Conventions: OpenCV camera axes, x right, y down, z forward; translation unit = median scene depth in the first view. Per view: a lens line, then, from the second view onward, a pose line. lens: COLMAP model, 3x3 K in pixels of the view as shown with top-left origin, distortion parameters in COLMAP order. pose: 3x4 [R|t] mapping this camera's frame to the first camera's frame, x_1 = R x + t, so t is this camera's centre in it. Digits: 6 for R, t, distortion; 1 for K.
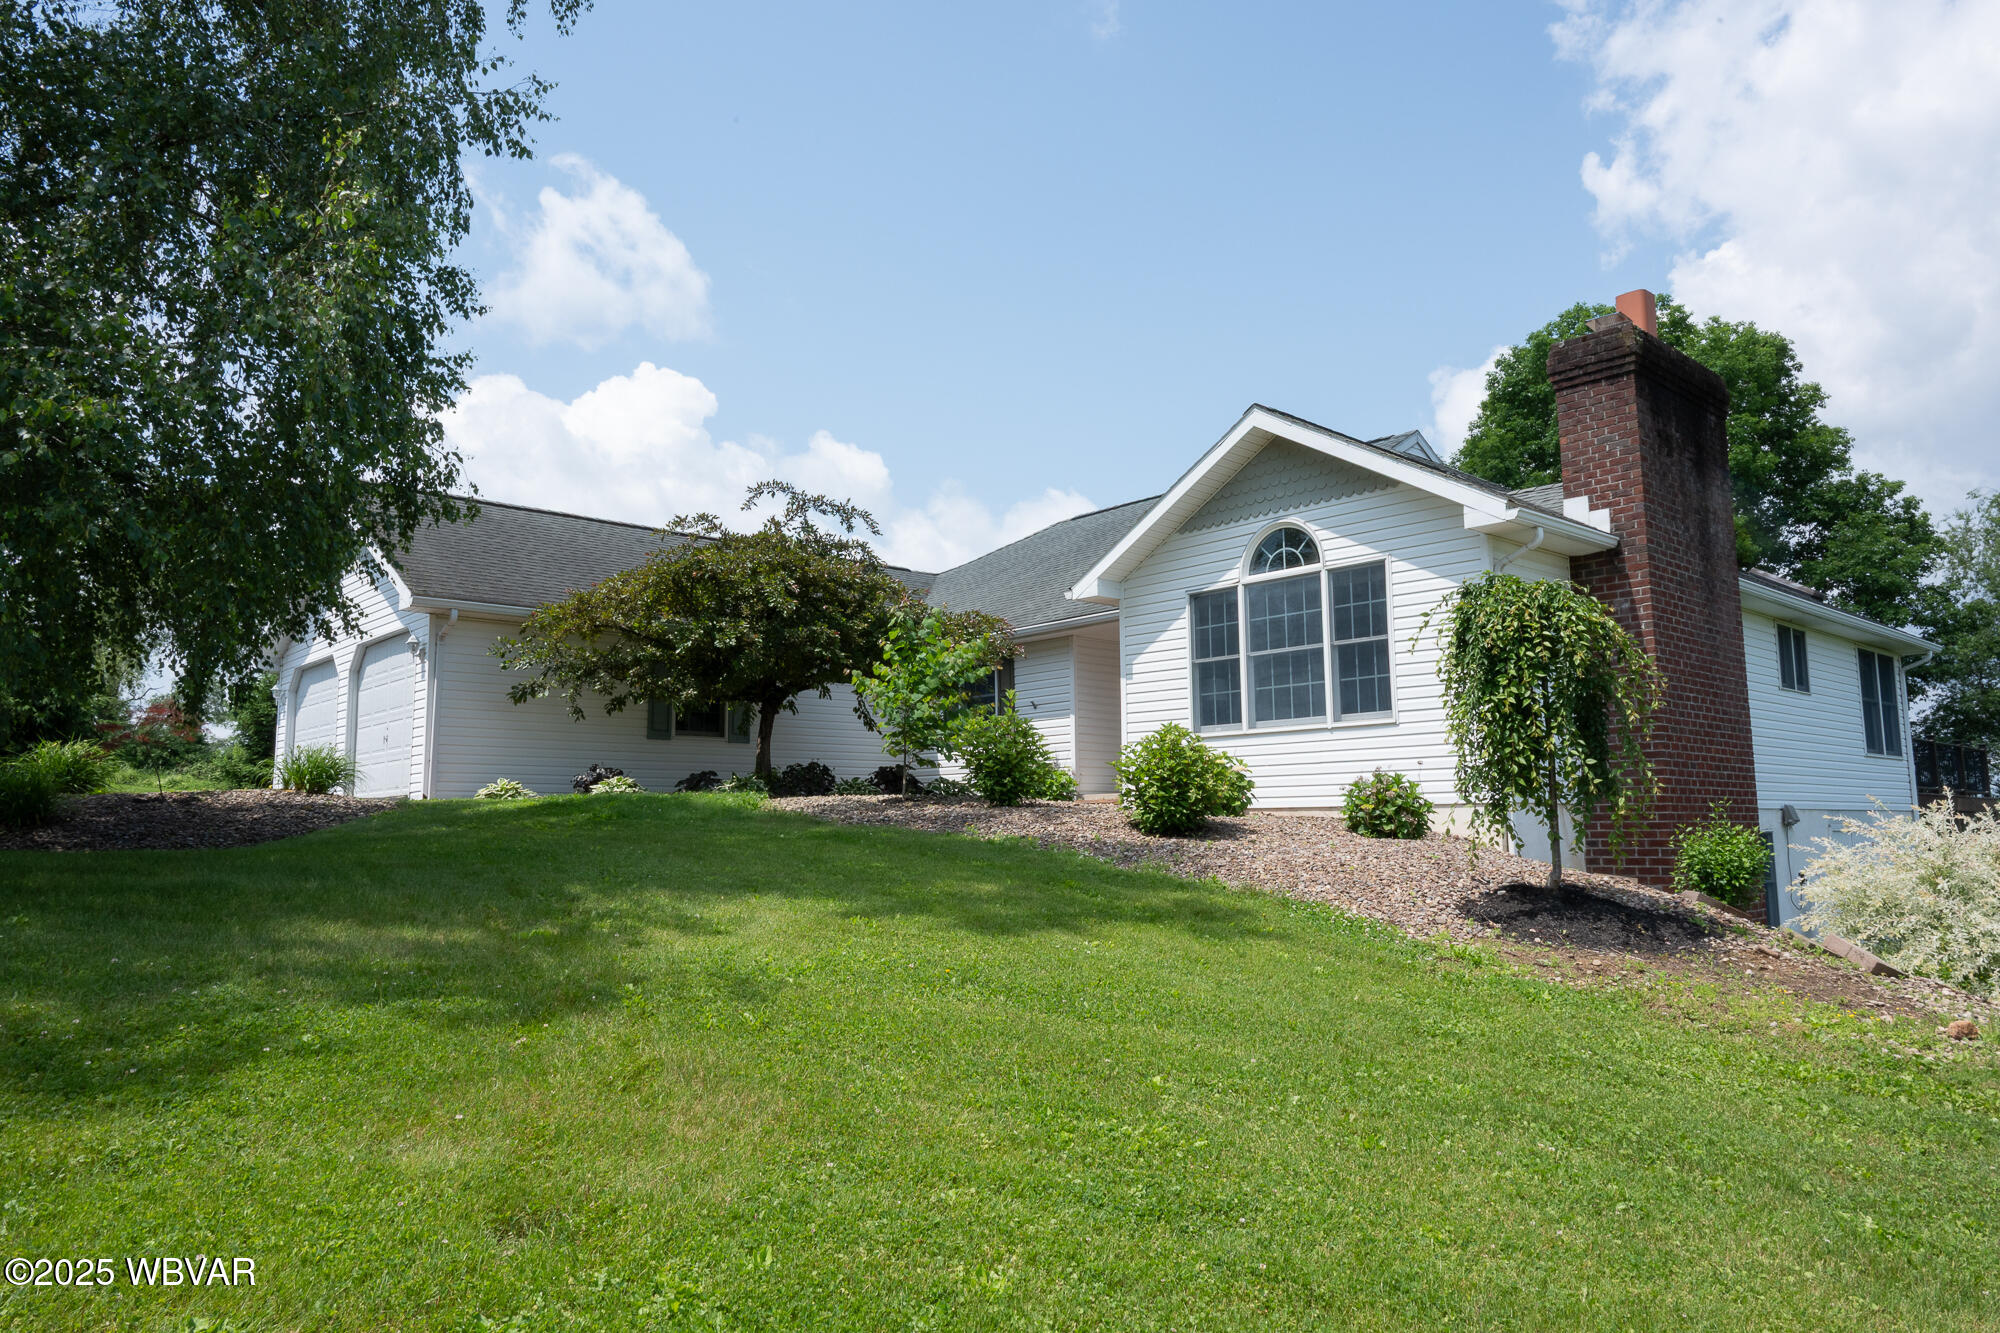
lens RADIAL K [[1325.2, 0, 999.2], [0, 1325.2, 666.1], [0, 0, 1]] dist [0.000523, -0.001891]
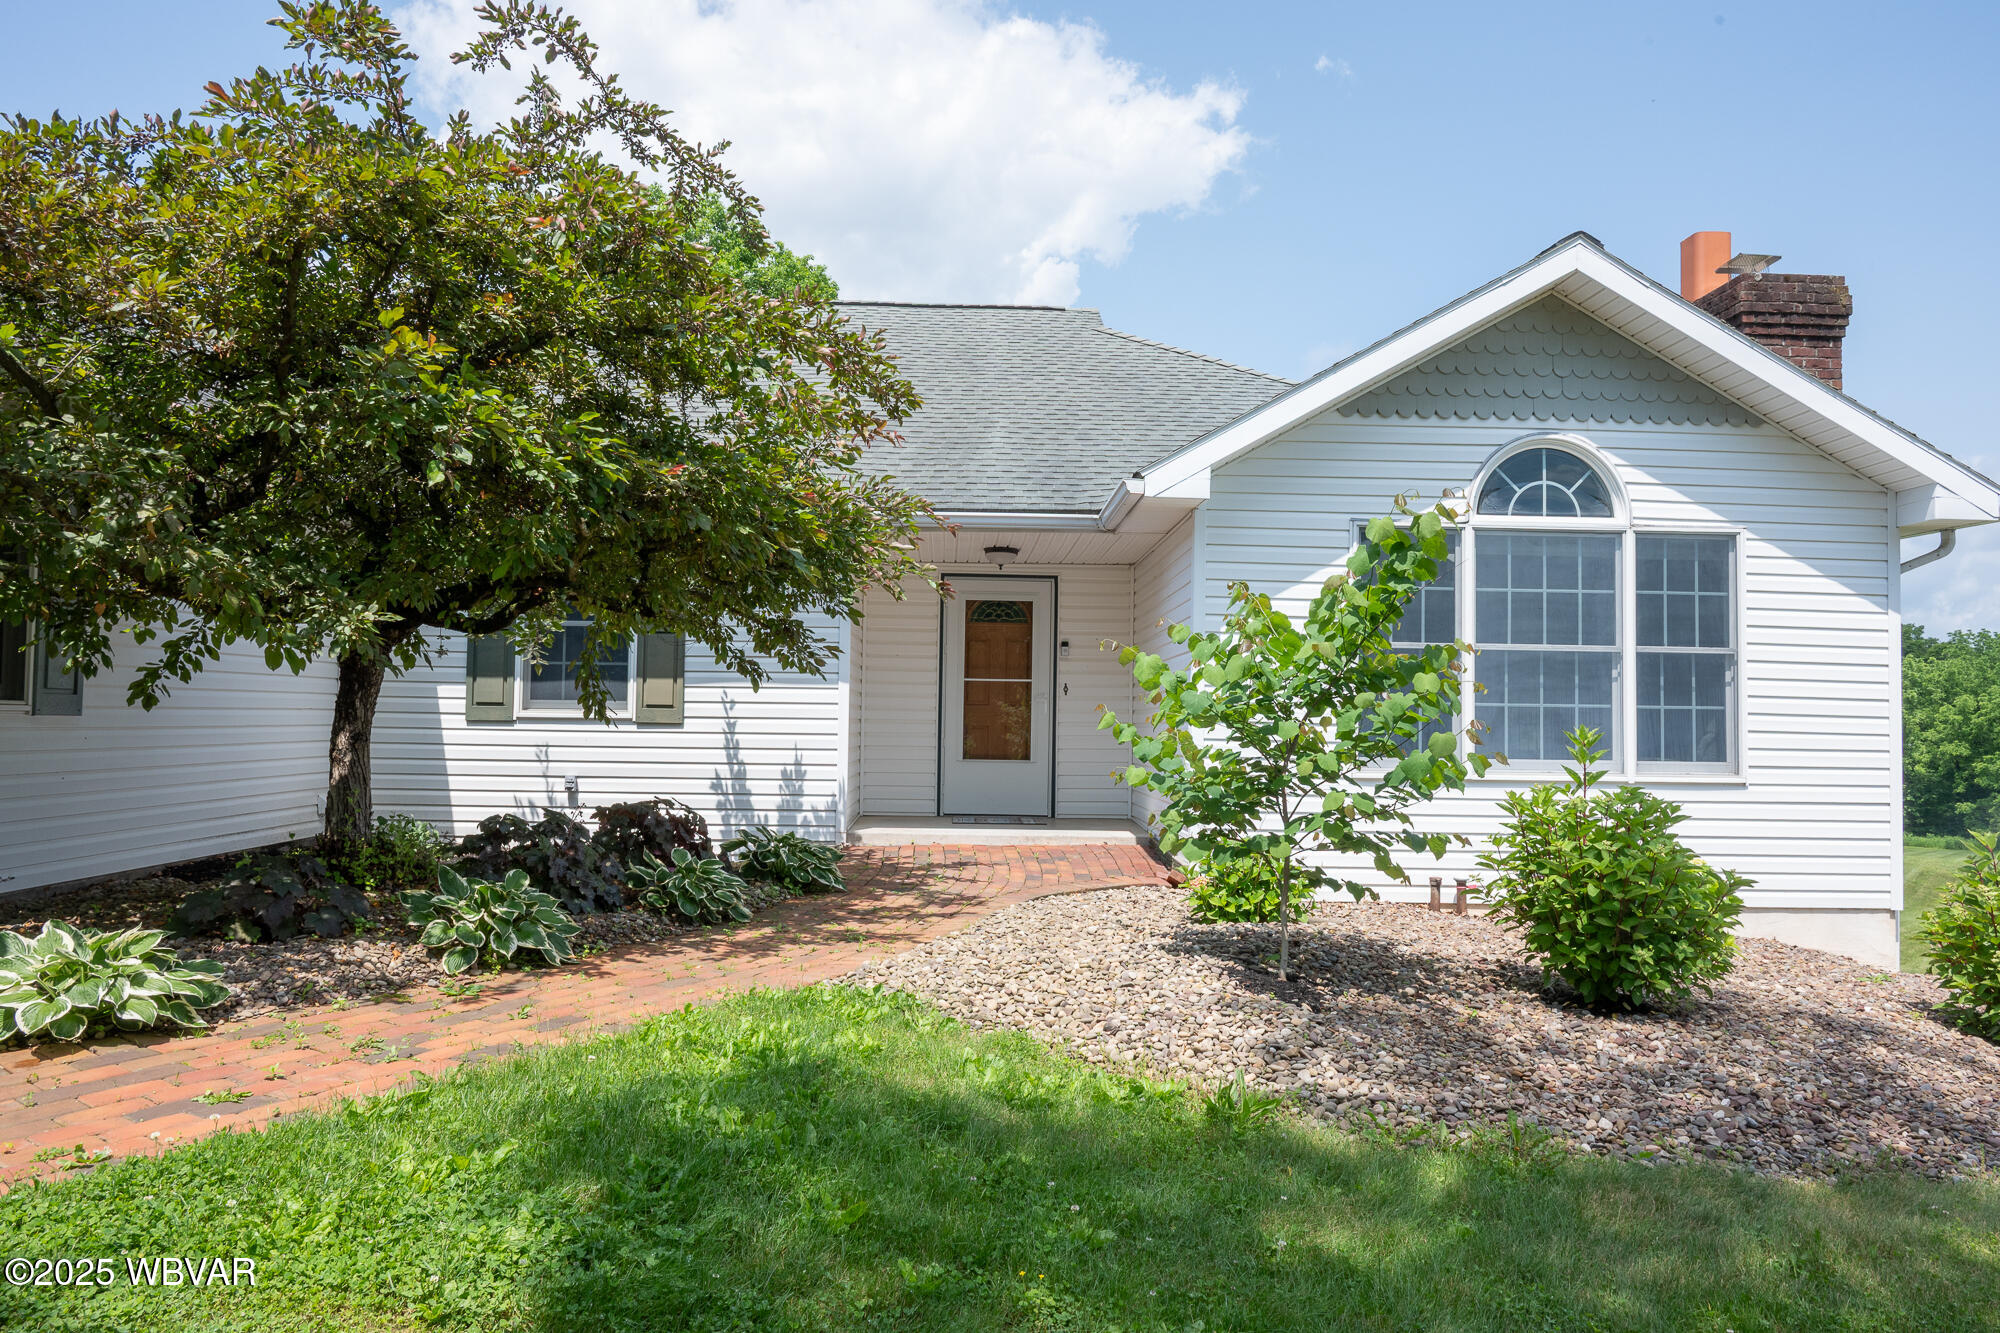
lens RADIAL K [[1325.2, 0, 999.6], [0, 1325.2, 663.3], [0, 0, 1]] dist [0.000523, -0.001891]
pose [[0.637372, 0.048584, 0.769023, -0.429260], [-0.116444, 0.992622, 0.033800, 0.003662], [-0.761707, -0.111092, 0.638327, 0.817874]]
